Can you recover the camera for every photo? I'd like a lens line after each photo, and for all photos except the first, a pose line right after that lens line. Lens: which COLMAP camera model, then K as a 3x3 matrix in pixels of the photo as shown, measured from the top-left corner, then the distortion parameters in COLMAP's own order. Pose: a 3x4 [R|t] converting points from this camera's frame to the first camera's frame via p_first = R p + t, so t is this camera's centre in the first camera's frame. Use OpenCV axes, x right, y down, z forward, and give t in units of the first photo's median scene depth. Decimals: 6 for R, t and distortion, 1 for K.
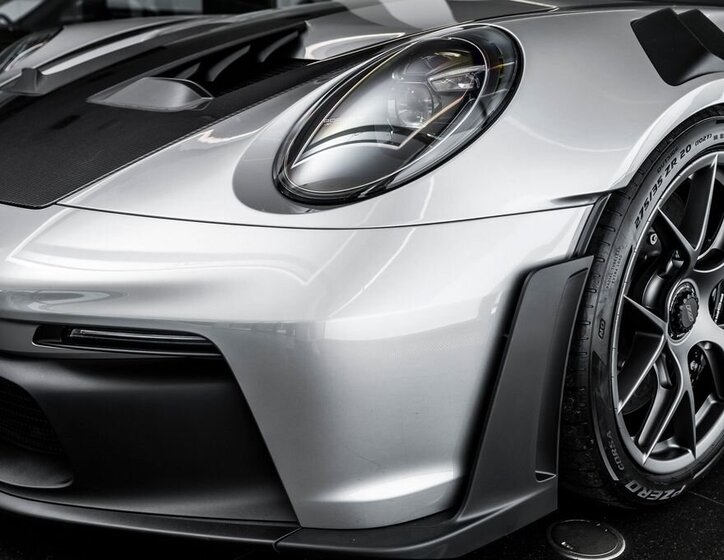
lens RADIAL K [[873.4, 0, 363.0], [0, 873.4, 285.1], [0, 0, 1]] dist [-0.020499, 0.000000]
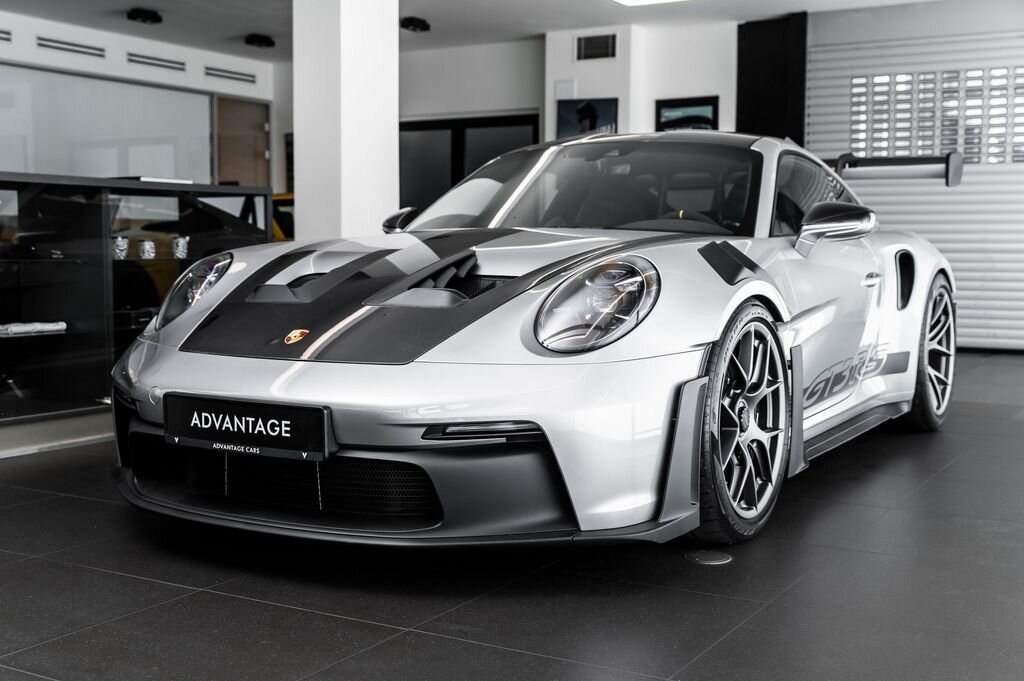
lens RADIAL K [[1235.9, 0, 512.2], [0, 1235.9, 335.7], [0, 0, 1]] dist [-0.098454, 0.000000]
pose [[0.955648, -0.032206, 0.292746, -0.830539], [0.086725, 0.980703, -0.175215, 0.281482], [-0.281454, 0.192832, 0.940000, -1.254561]]
